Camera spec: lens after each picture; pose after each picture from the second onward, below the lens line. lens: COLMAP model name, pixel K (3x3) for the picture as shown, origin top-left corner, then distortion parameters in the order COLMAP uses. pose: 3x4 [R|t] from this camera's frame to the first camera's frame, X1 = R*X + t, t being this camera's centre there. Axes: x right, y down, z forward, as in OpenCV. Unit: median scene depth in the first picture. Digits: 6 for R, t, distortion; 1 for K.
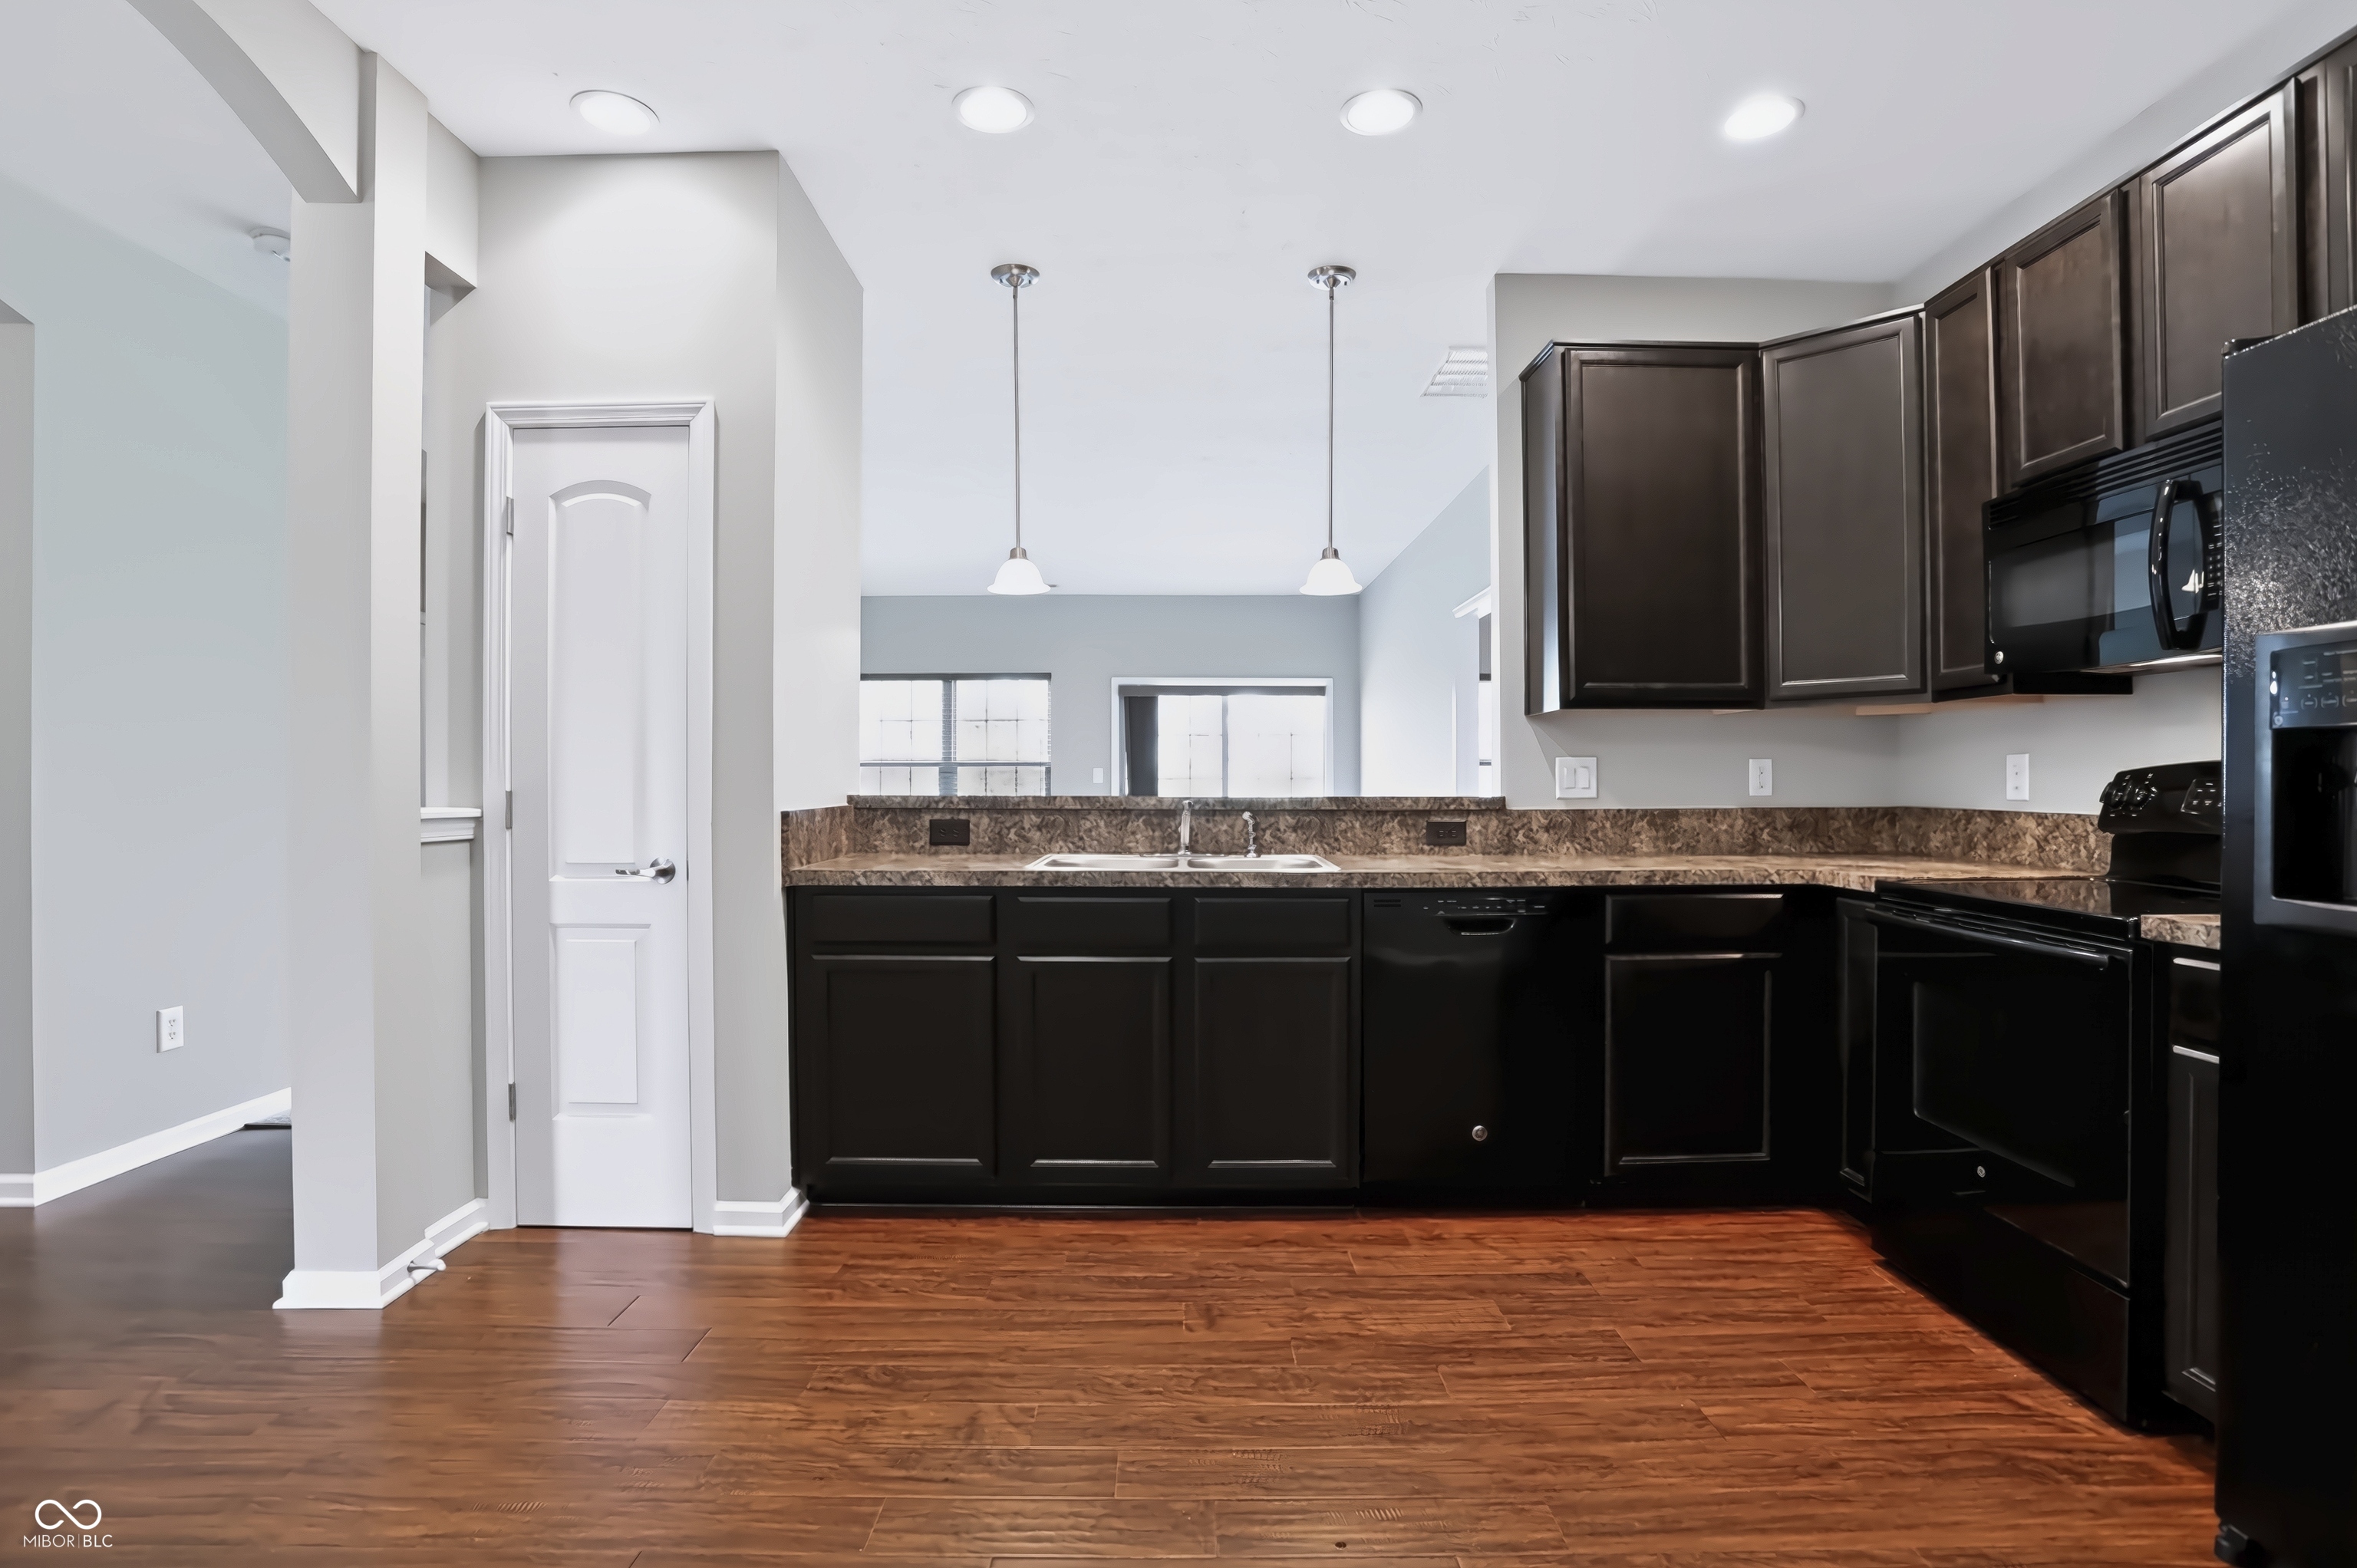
lens RADIAL K [[1159.6, 0, 1169.9], [0, 1159.6, 784.7], [0, 0, 1]] dist [-0.048356, 0.012077]
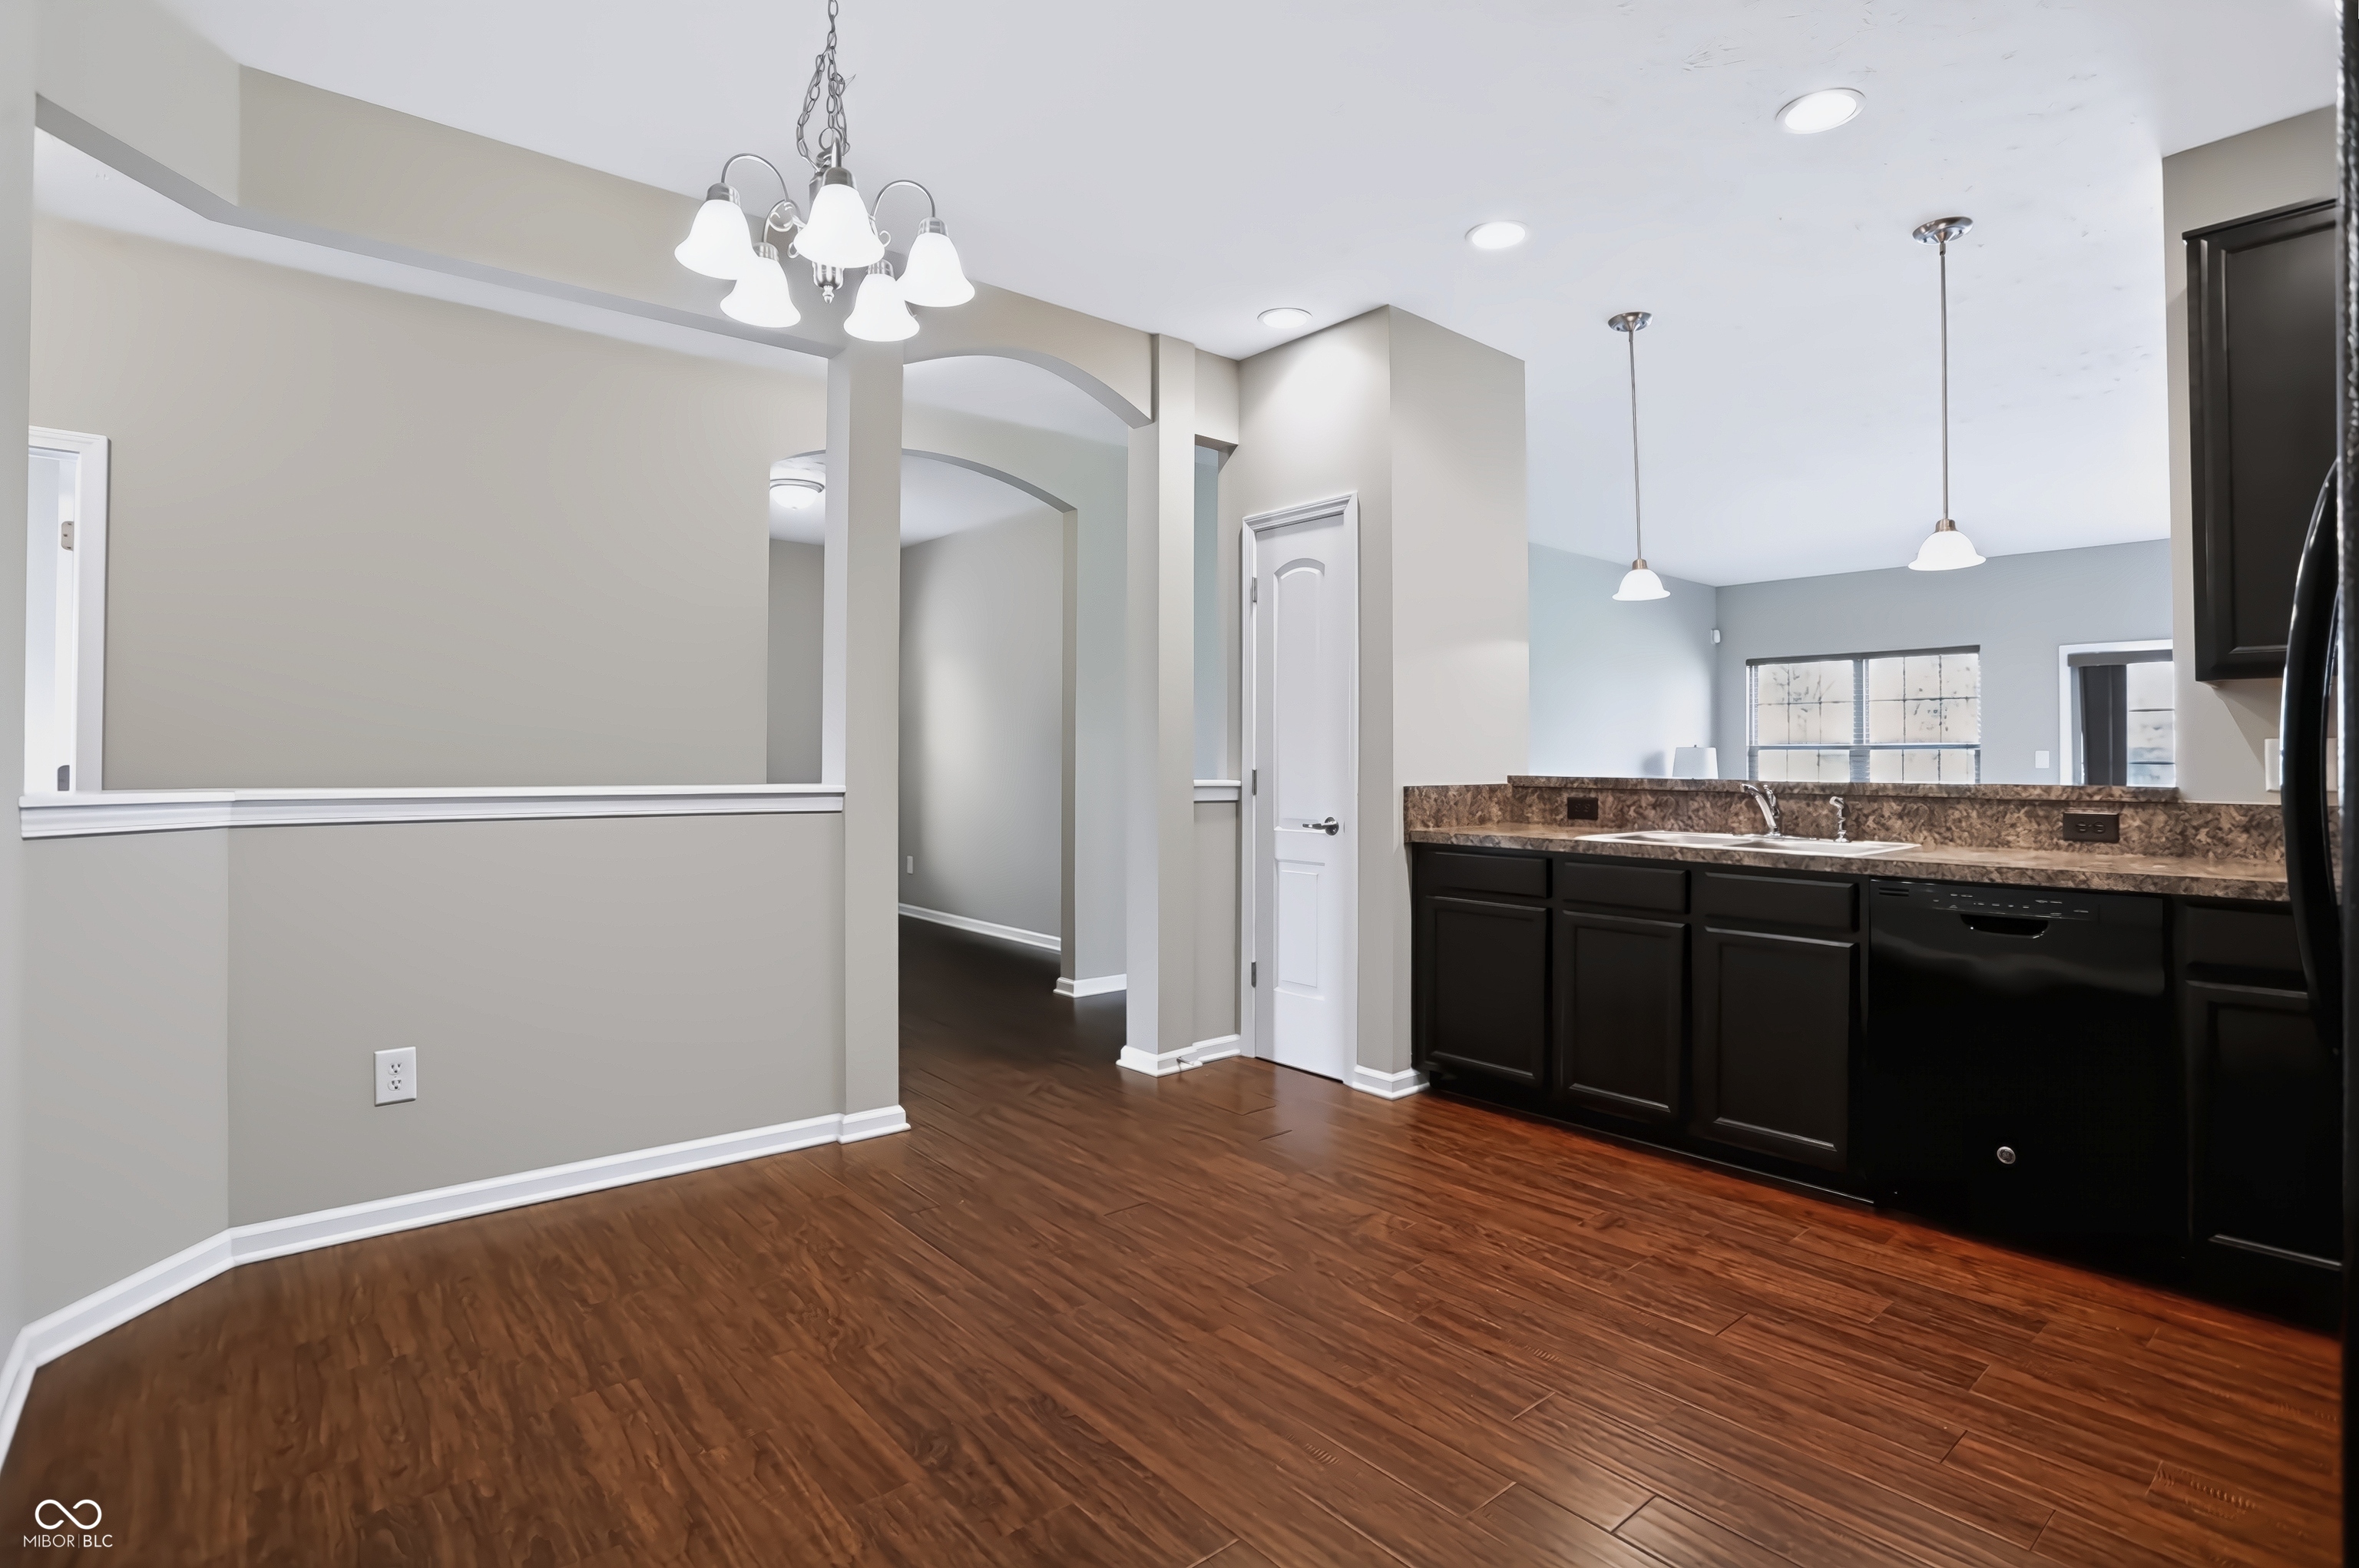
lens RADIAL K [[1160.7, 0, 1211.2], [0, 1160.7, 747.9], [0, 0, 1]] dist [-0.048356, 0.012077]
pose [[0.657878, -0.004198, -0.753113, 0.537227], [-0.008666, 0.999876, -0.013143, -0.001564], [0.753075, 0.015173, 0.657760, -0.064084]]
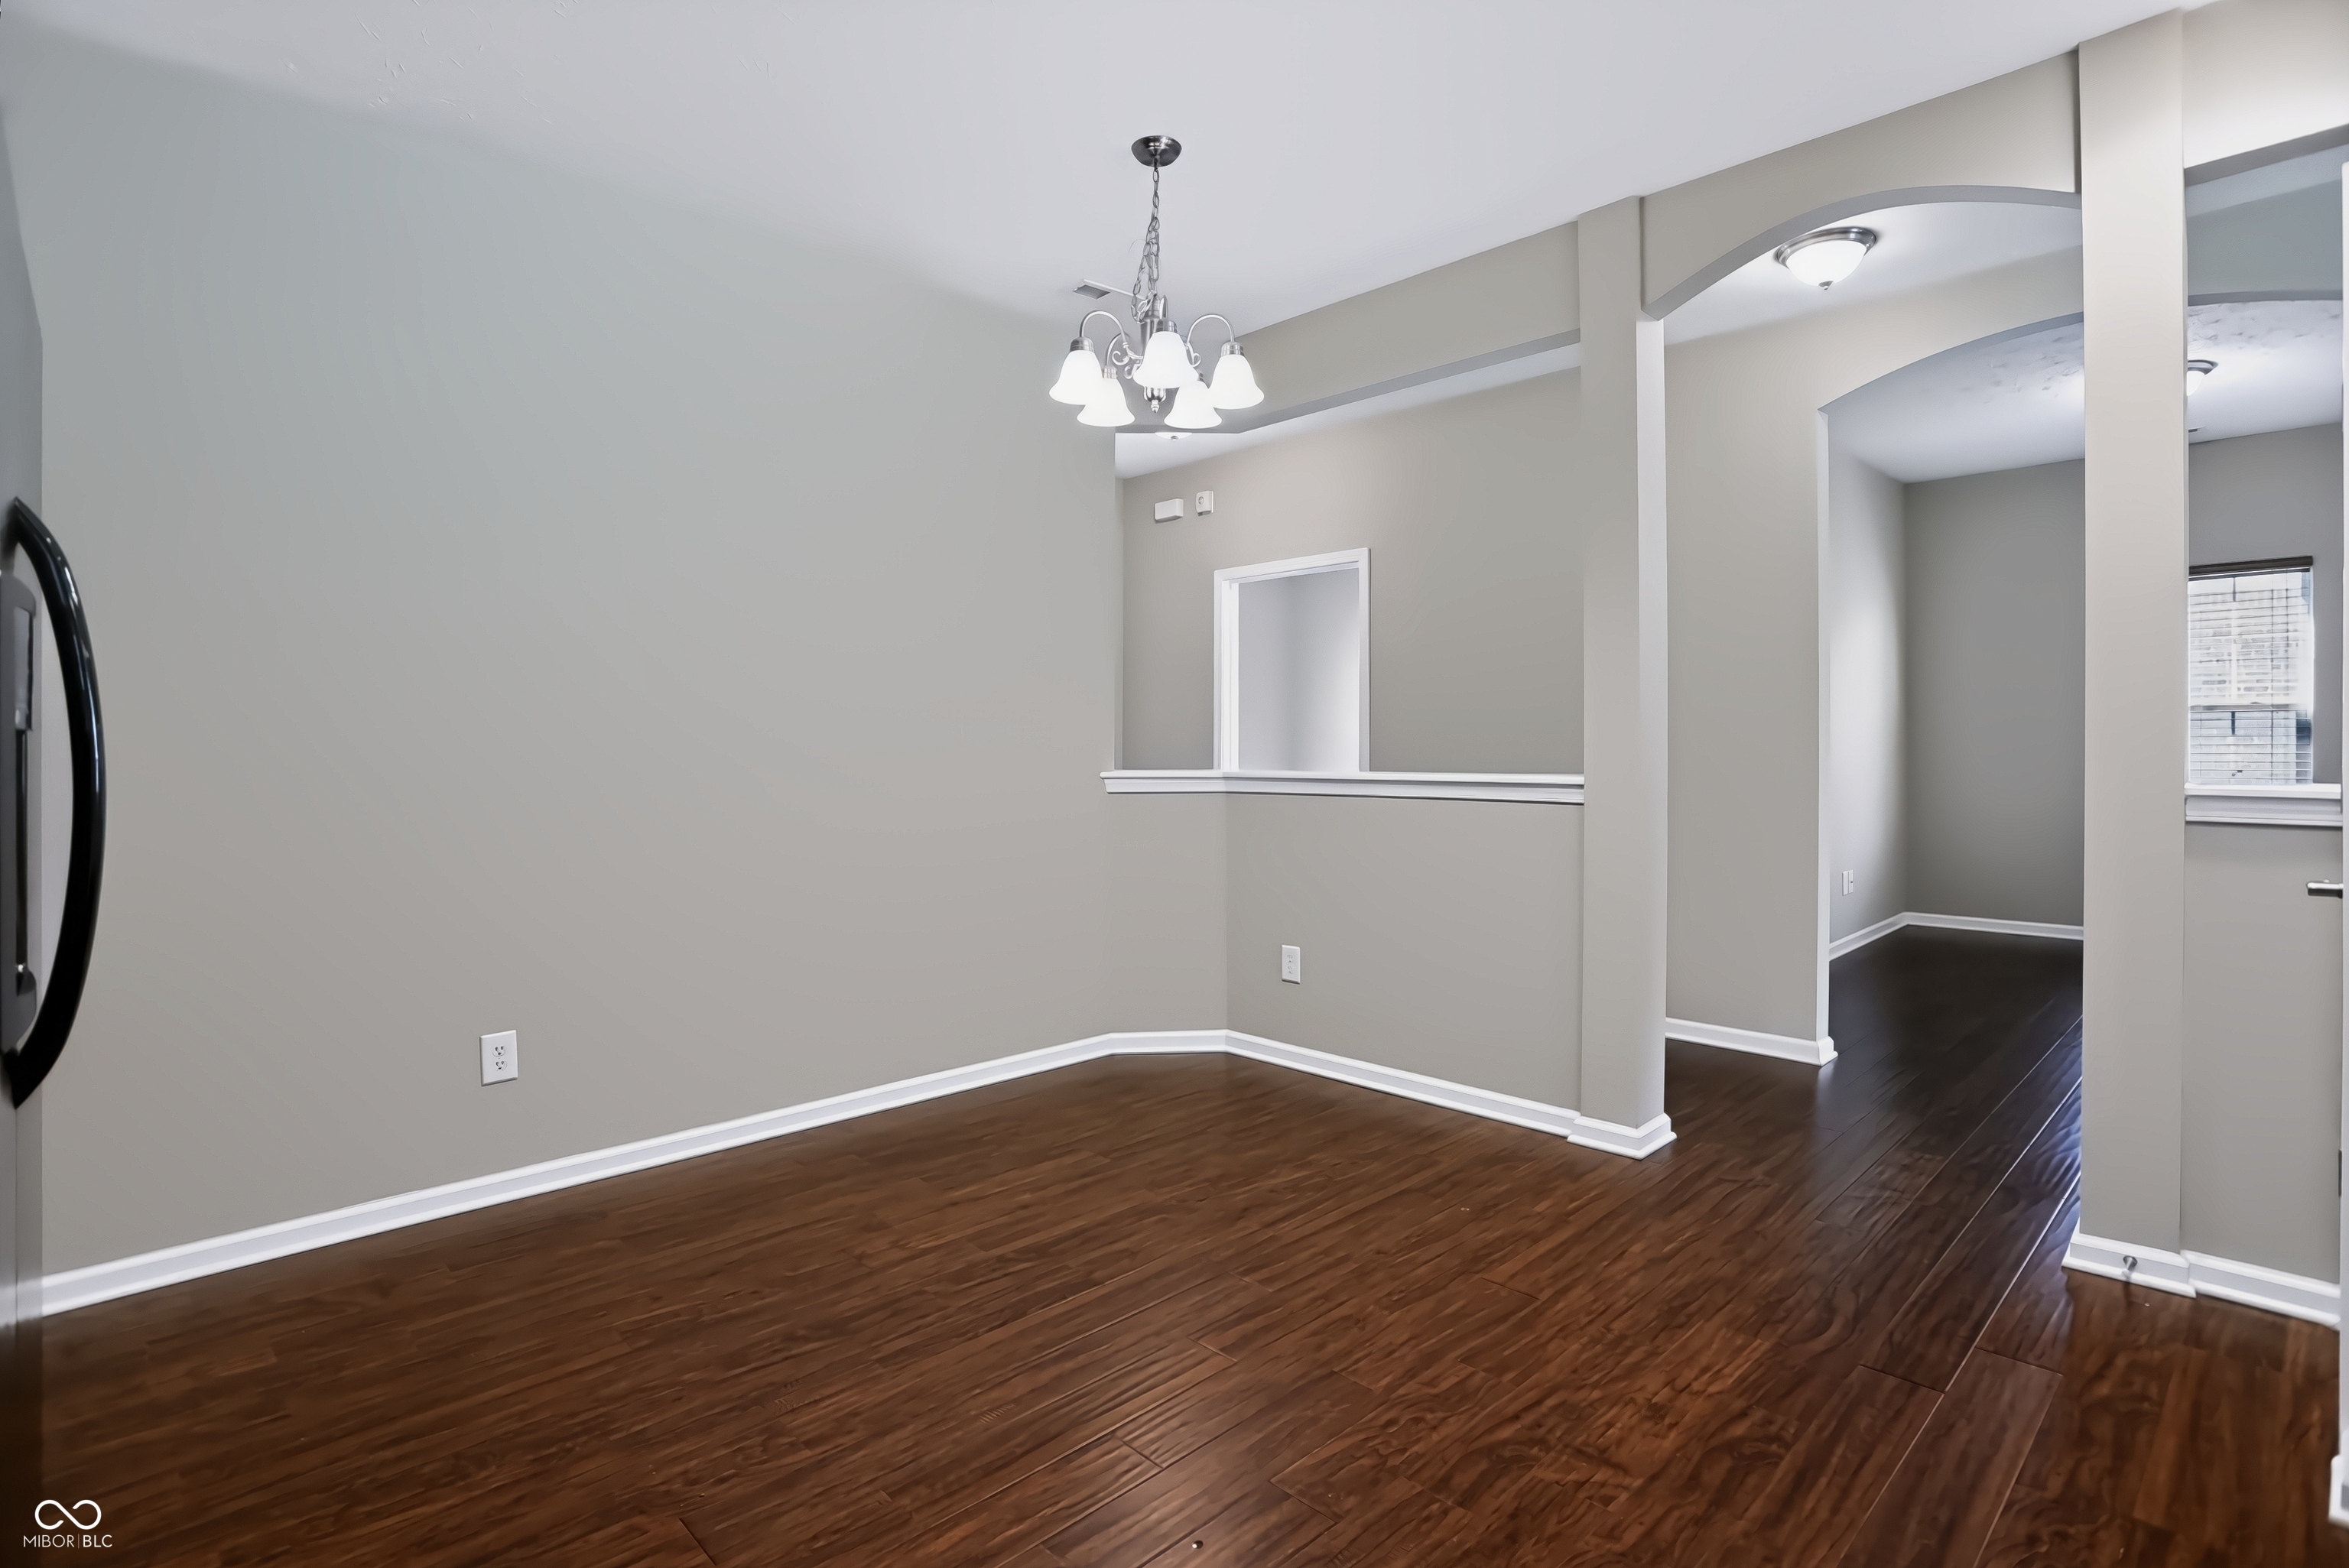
lens RADIAL K [[1155.6, 0, 1151.9], [0, 1155.6, 783.7], [0, 0, 1]] dist [-0.048356, 0.012077]
pose [[-0.733551, 0.031292, -0.678914, 0.473120], [0.011487, 0.999368, 0.033650, -0.010091], [0.679538, 0.016885, -0.733446, 0.969359]]
